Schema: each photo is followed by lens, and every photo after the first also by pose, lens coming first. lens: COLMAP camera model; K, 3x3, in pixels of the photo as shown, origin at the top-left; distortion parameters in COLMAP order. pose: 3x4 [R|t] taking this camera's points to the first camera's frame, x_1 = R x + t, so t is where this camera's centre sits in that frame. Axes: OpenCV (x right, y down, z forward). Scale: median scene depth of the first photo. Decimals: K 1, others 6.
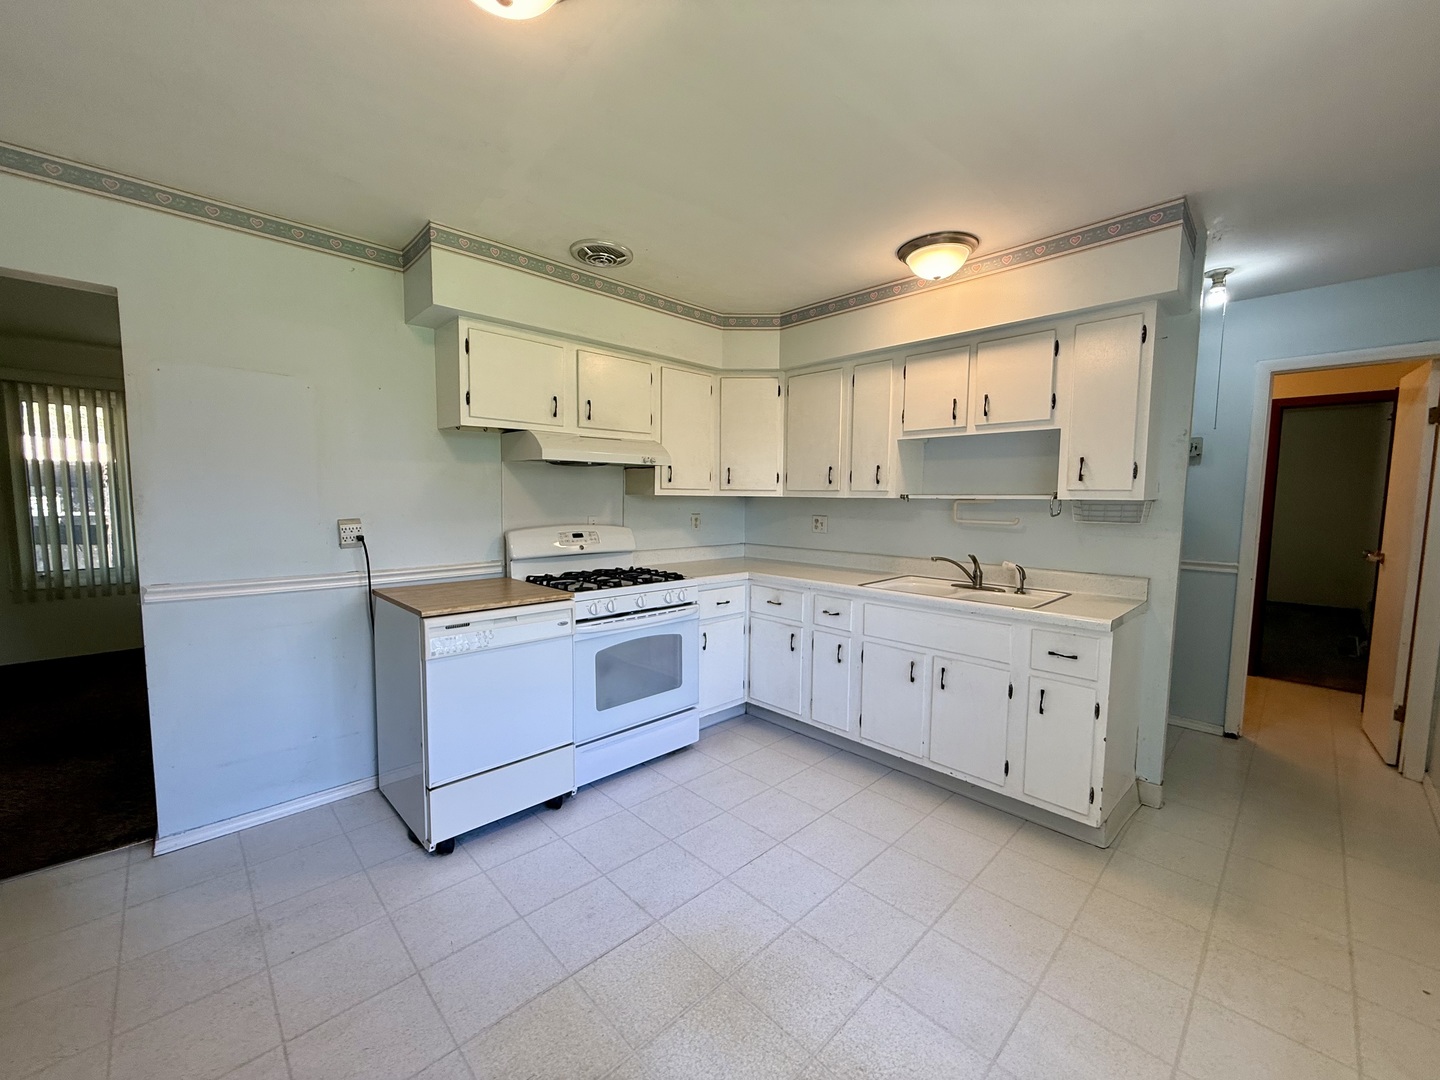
lens RADIAL K [[571.6, 0, 716.6], [0, 571.6, 543.0], [0, 0, 1]] dist [-0.001380, 0.000107]
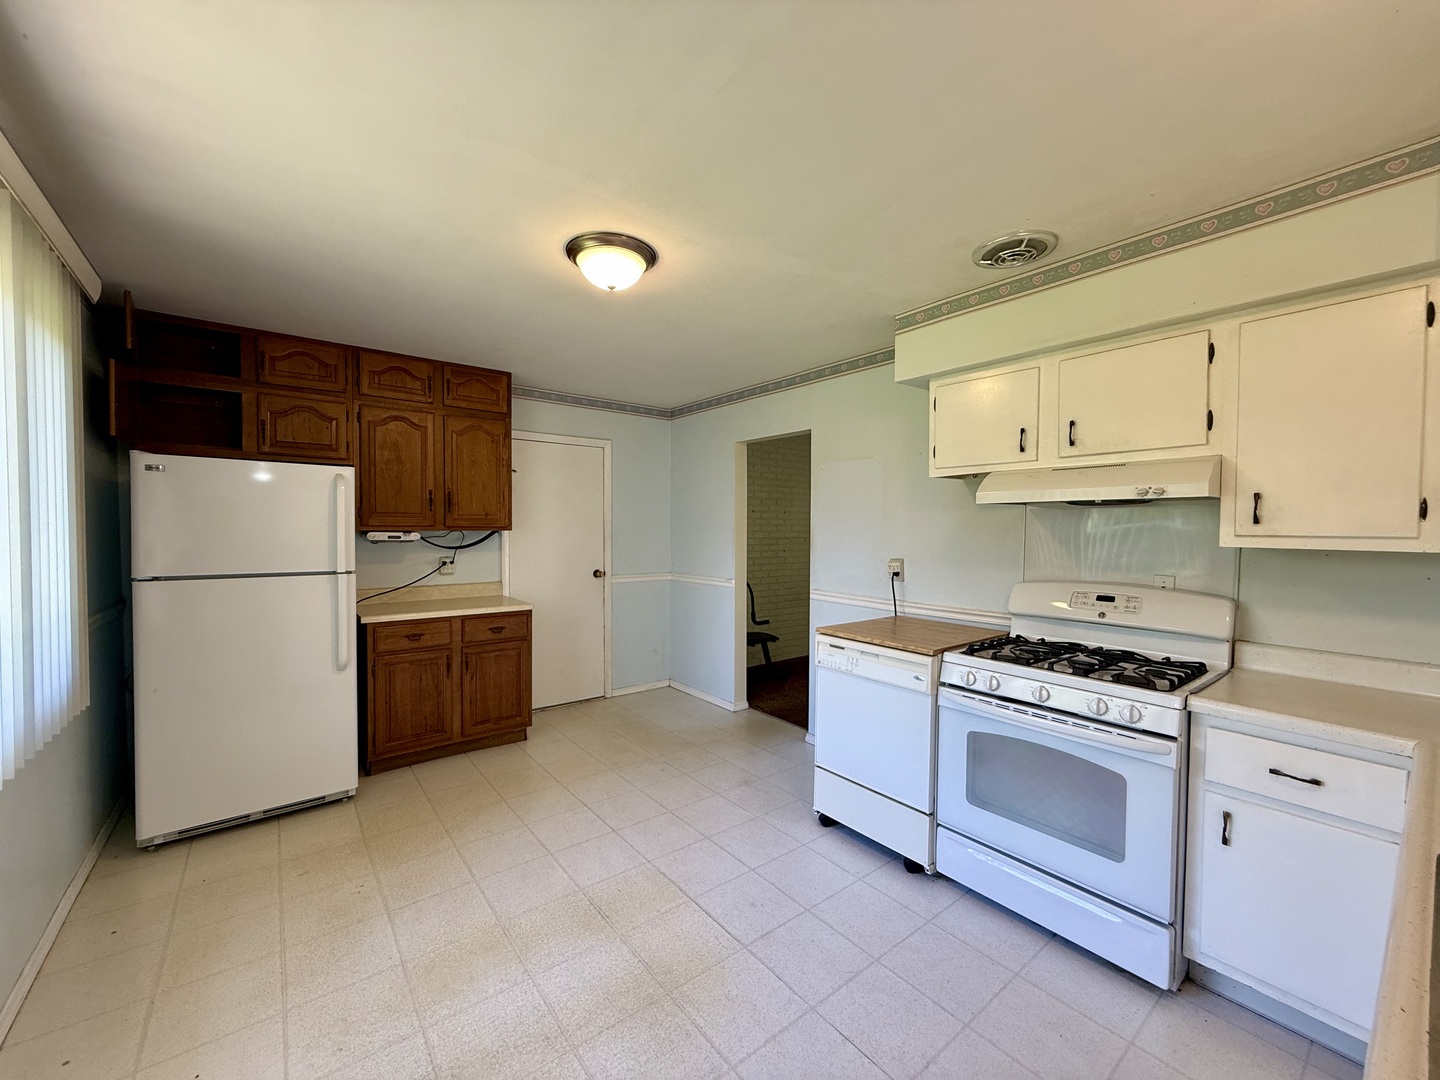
lens RADIAL K [[571.6, 0, 716.6], [0, 571.6, 543.0], [0, 0, 1]] dist [-0.001380, 0.000107]
pose [[-0.099872, 0.016814, -0.994858, 0.582747], [-0.088913, 0.995706, 0.025754, -0.063582], [0.991020, 0.091028, -0.097948, 0.612796]]
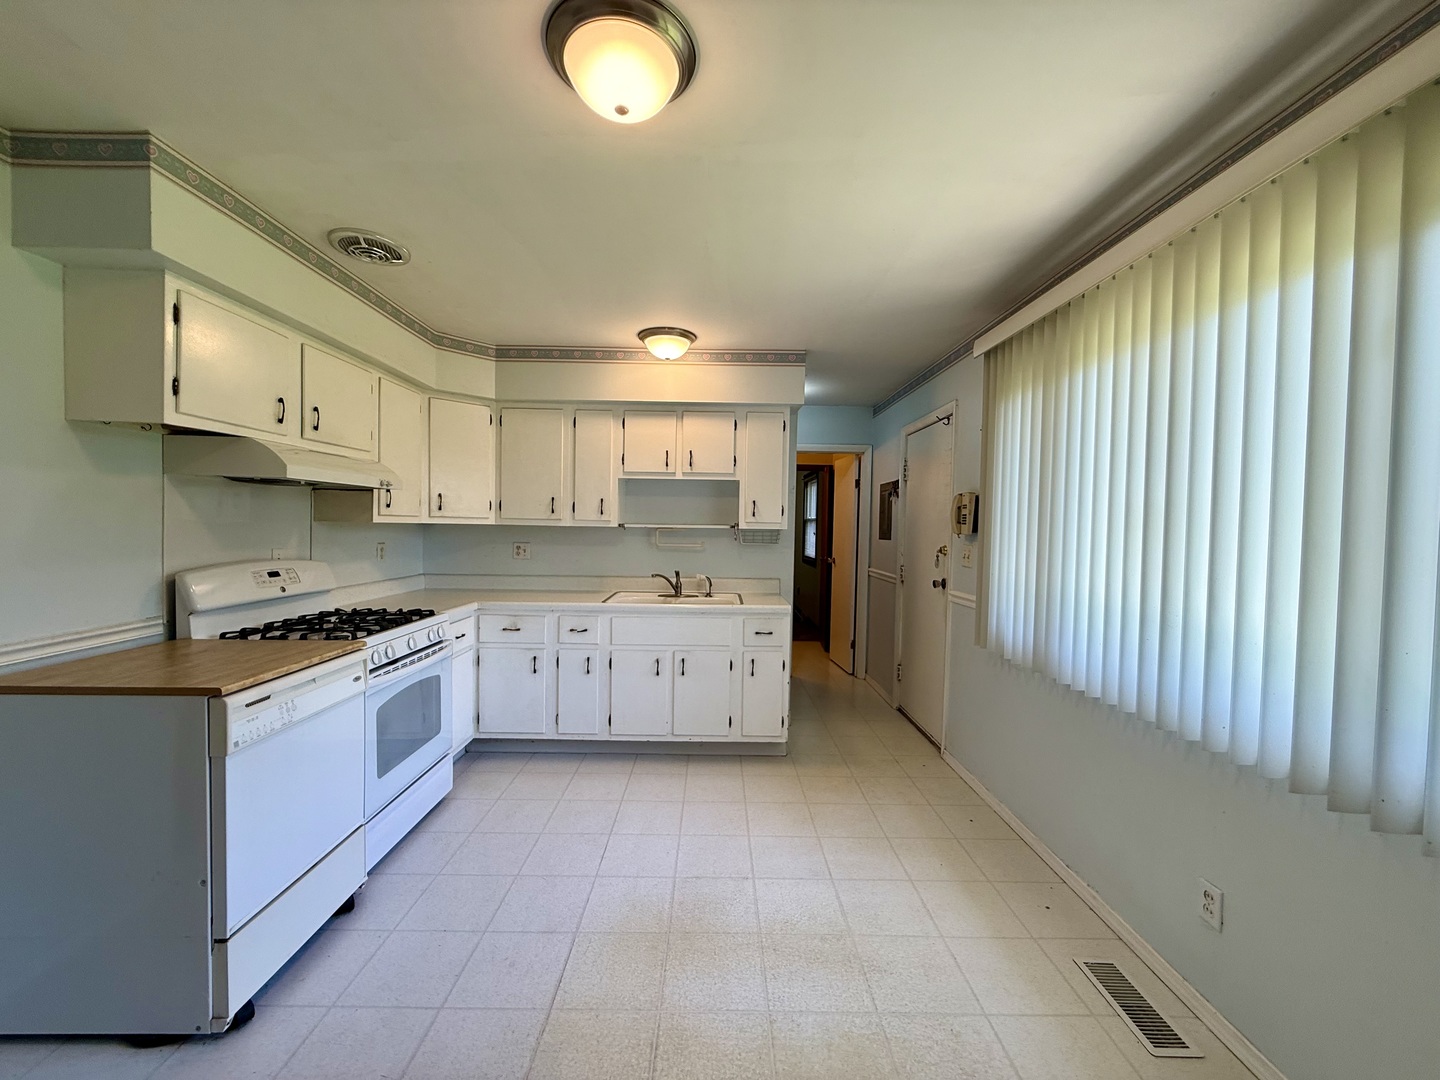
lens RADIAL K [[571.6, 0, 716.6], [0, 571.6, 543.0], [0, 0, 1]] dist [-0.001380, 0.000107]
pose [[0.690422, -0.019677, 0.723139, -0.417887], [0.049545, 0.998569, -0.020132, -0.011049], [-0.721708, 0.049727, 0.690409, 0.034416]]
